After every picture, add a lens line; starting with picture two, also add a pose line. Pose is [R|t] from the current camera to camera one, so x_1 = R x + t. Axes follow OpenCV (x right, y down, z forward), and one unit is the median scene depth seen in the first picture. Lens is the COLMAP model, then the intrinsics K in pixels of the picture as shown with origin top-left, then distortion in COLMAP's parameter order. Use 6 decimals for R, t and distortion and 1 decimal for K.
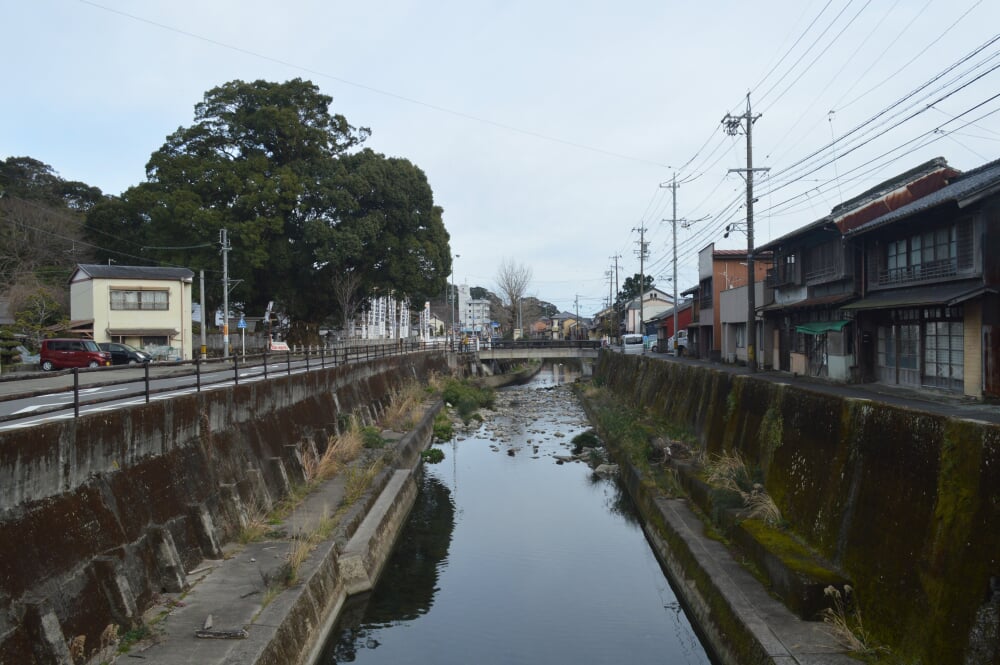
lens RADIAL K [[838.0, 0, 500.0], [0, 838.0, 332.5], [0, 0, 1]] dist [-0.157234, 0.140867]
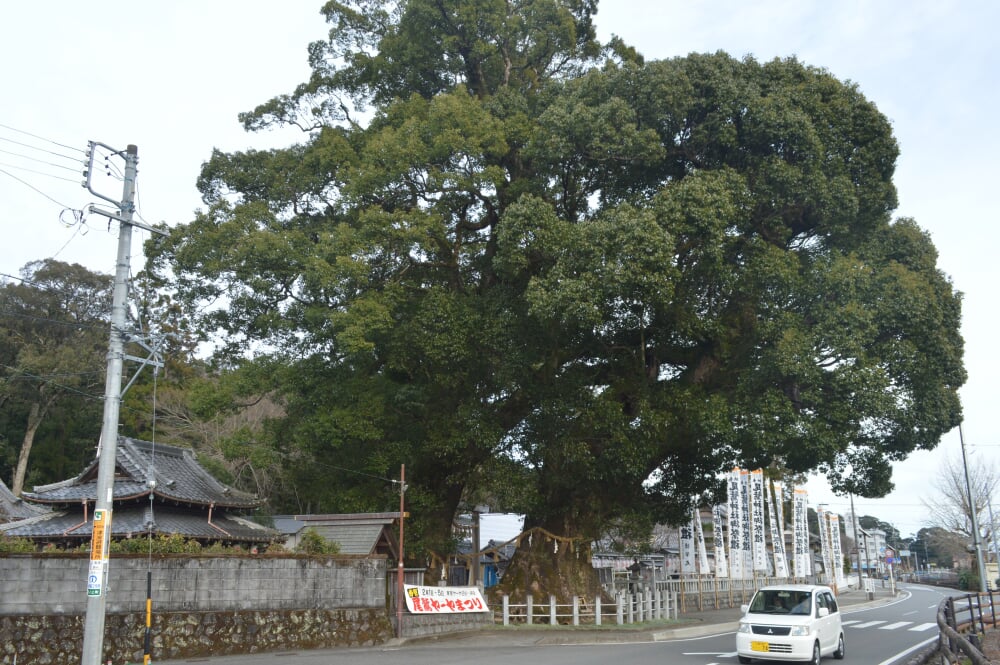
lens RADIAL K [[882.0, 0, 500.0], [0, 882.0, 332.5], [0, 0, 1]] dist [0.004756, 0.003655]
pose [[0.916269, -0.098193, -0.388341, -0.071654], [-0.005638, 0.966231, -0.257615, 0.002753], [0.400523, 0.238234, 0.884774, 0.484929]]
